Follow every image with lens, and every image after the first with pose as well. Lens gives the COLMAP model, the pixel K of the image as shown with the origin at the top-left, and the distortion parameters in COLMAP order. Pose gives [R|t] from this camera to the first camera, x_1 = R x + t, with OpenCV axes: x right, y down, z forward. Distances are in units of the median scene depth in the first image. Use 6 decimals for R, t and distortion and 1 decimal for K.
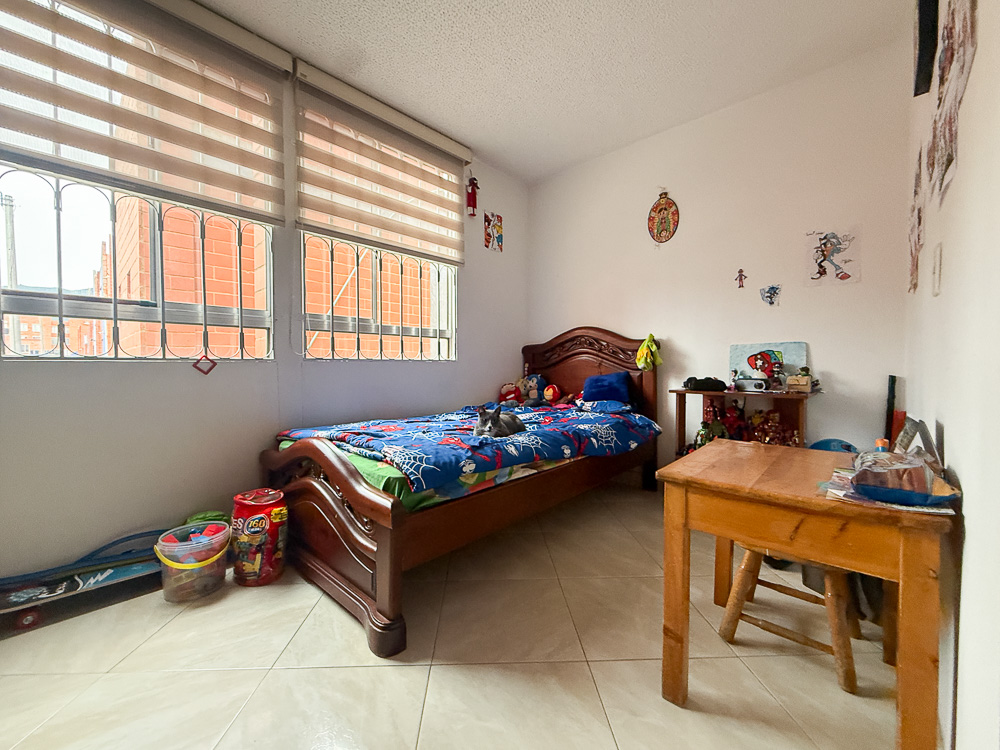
lens RADIAL K [[407.5, 0, 495.2], [0, 407.5, 376.8], [0, 0, 1]] dist [0.004805, -0.000680]
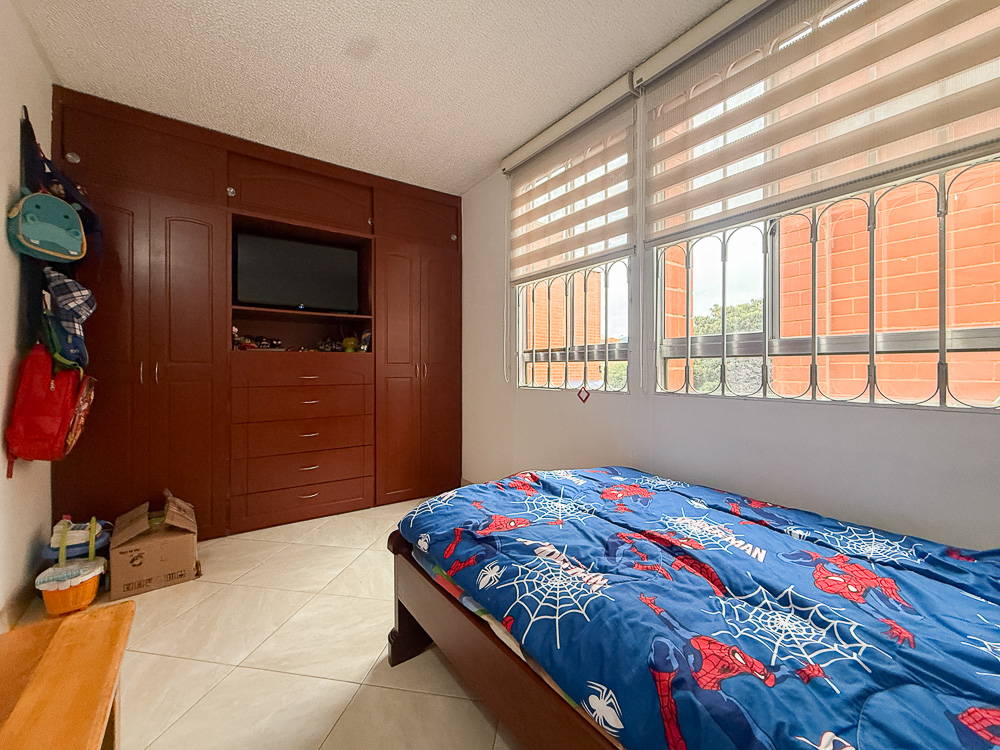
lens RADIAL K [[407.5, 0, 495.2], [0, 407.5, 367.5], [0, 0, 1]] dist [0.004805, -0.000680]
pose [[-0.202408, 0.010056, -0.979250, 0.518090], [-0.013537, 0.999823, 0.013066, -0.117297], [0.979208, 0.015900, -0.202237, 0.937585]]
